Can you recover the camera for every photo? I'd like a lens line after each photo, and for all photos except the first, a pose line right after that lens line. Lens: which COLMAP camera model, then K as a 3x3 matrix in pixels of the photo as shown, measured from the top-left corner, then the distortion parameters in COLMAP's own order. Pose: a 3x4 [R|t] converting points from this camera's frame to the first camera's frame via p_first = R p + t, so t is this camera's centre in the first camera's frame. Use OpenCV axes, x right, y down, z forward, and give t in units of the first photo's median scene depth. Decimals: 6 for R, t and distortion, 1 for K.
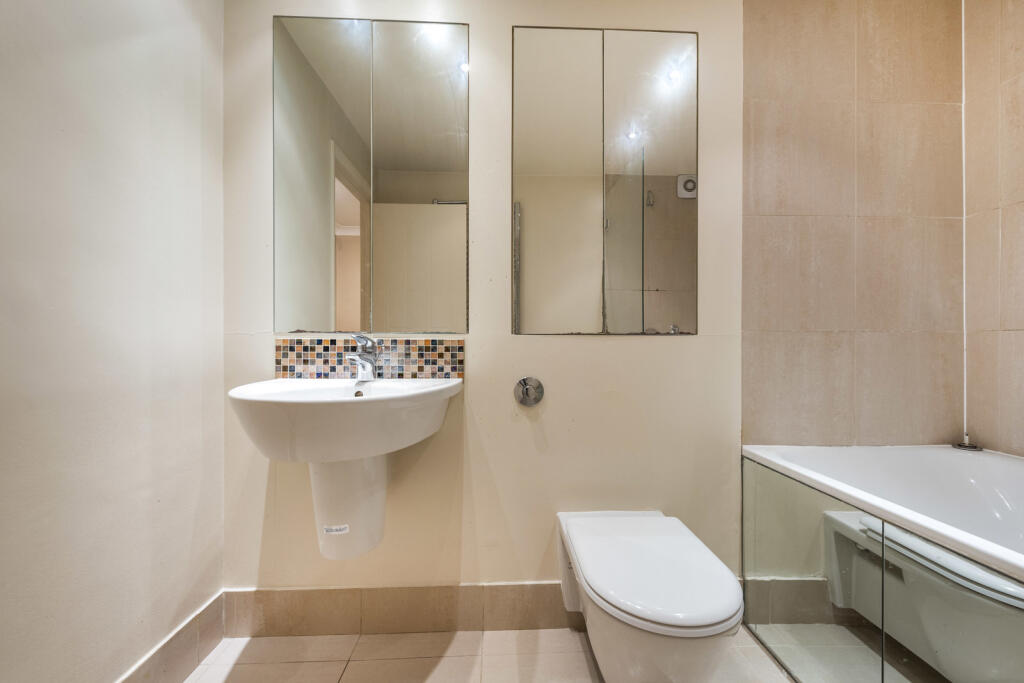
lens RADIAL K [[396.3, 0, 511.4], [0, 396.3, 348.3], [0, 0, 1]] dist [0.002103, -0.000631]
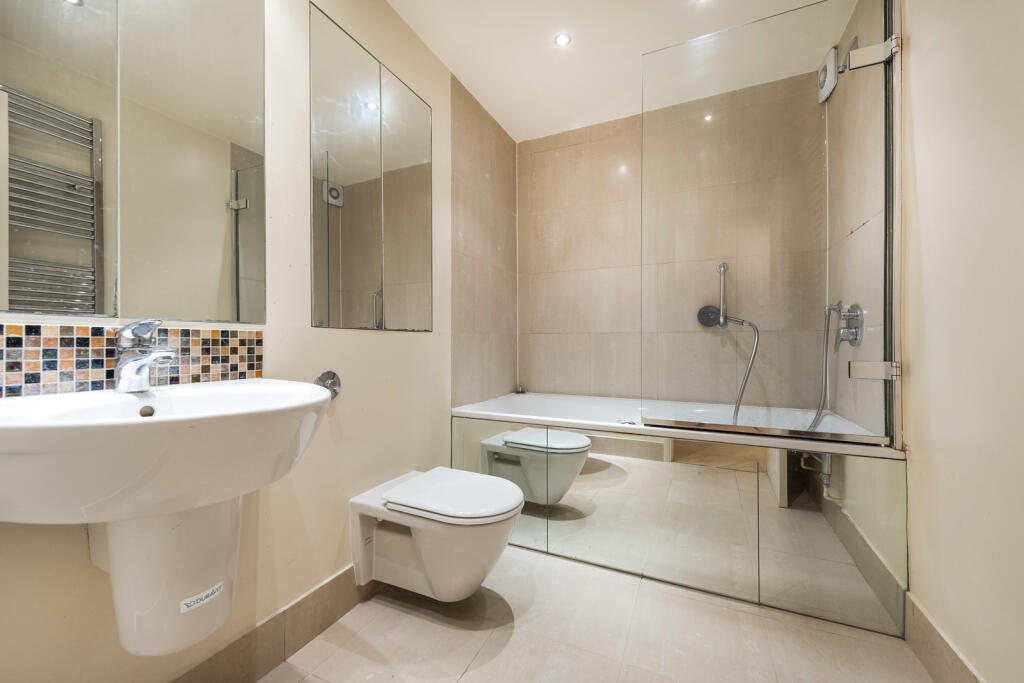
lens RADIAL K [[396.3, 0, 512.1], [0, 396.3, 340.4], [0, 0, 1]] dist [0.002103, -0.000631]
pose [[0.459633, 0.004217, 0.888099, -0.627973], [0.002114, 0.999981, -0.005842, 0.003652], [-0.888106, 0.004562, 0.459615, 0.141197]]
